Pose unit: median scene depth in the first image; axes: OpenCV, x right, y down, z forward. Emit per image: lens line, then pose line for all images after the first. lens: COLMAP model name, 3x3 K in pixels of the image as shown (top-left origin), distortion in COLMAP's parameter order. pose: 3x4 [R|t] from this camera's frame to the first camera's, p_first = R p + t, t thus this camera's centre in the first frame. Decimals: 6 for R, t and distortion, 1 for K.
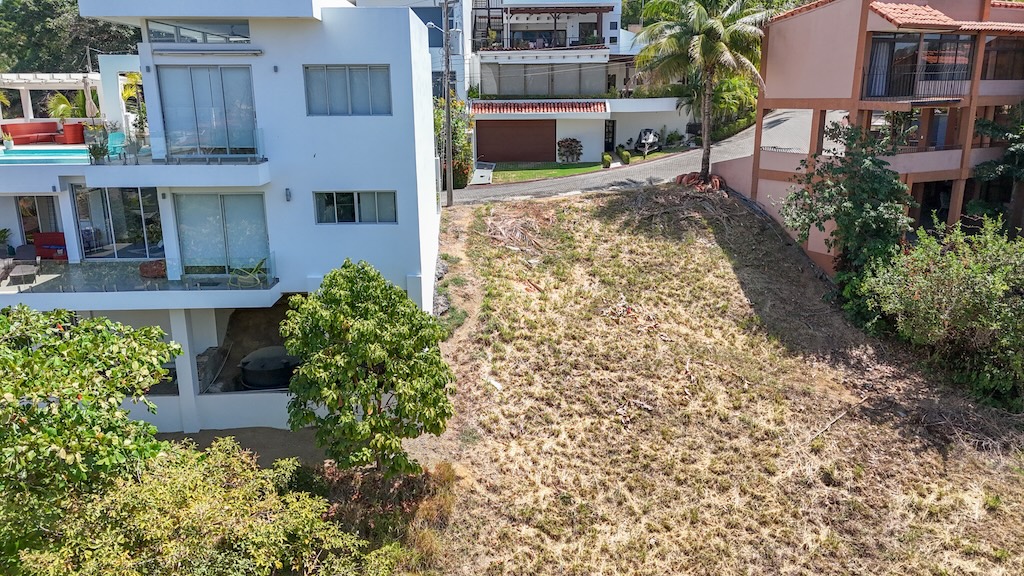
lens RADIAL K [[740.9, 0, 507.8], [0, 740.9, 292.4], [0, 0, 1]] dist [0.004595, -0.008881]
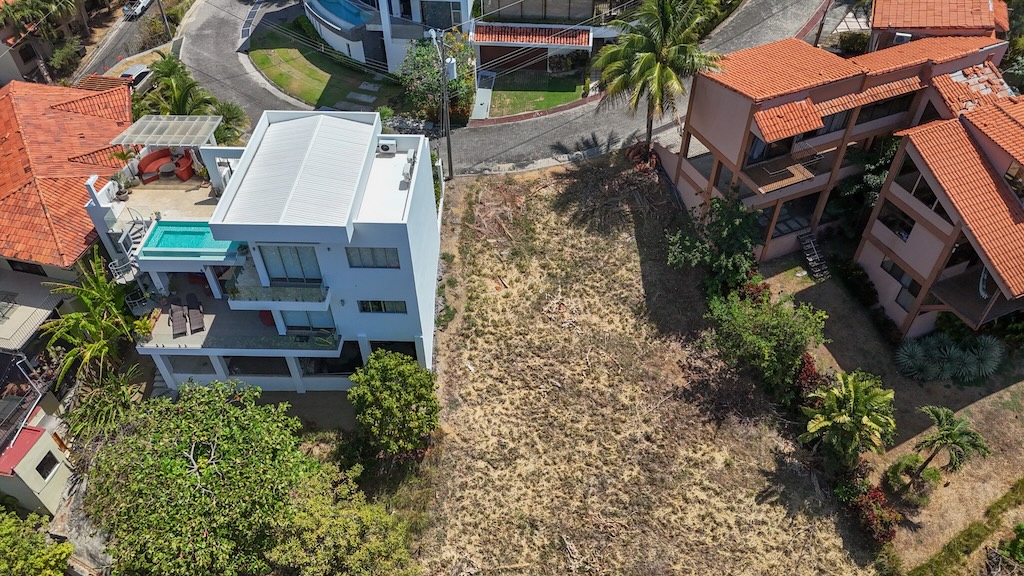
lens RADIAL K [[740.9, 0, 516.2], [0, 740.9, 277.9], [0, 0, 1]] dist [0.004595, -0.008881]
pose [[0.998269, 0.045318, -0.037498, 0.147393], [-0.021085, 0.870834, 0.491125, -0.926120], [0.054911, -0.489484, 0.870282, -0.393053]]
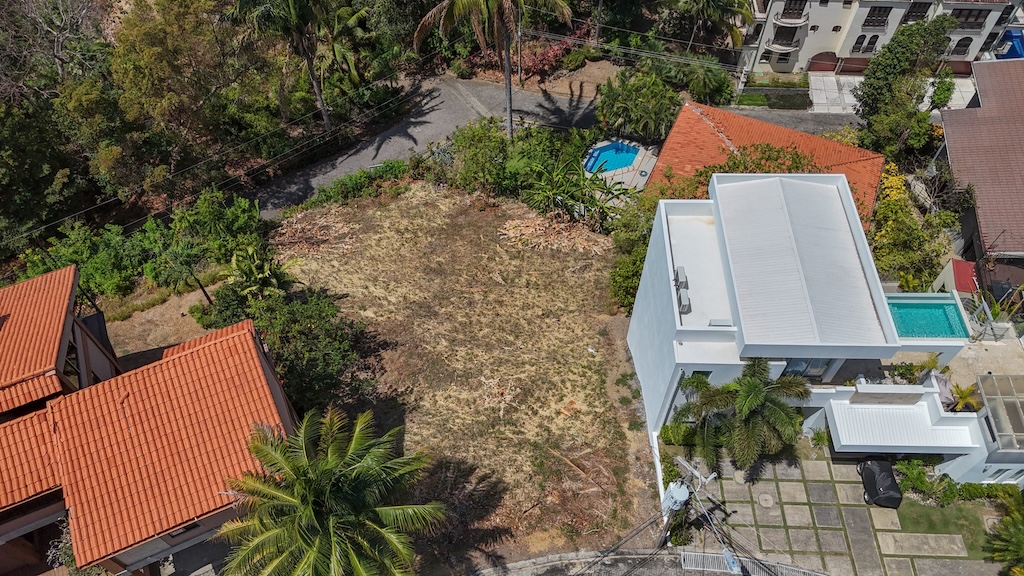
lens RADIAL K [[740.9, 0, 510.0], [0, 740.9, 287.2], [0, 0, 1]] dist [0.004595, -0.008881]
pose [[-0.998941, -0.016987, 0.042756, 0.106094], [0.034452, 0.339723, 0.939894, -1.615012], [-0.030491, 0.940372, -0.338778, 1.499620]]
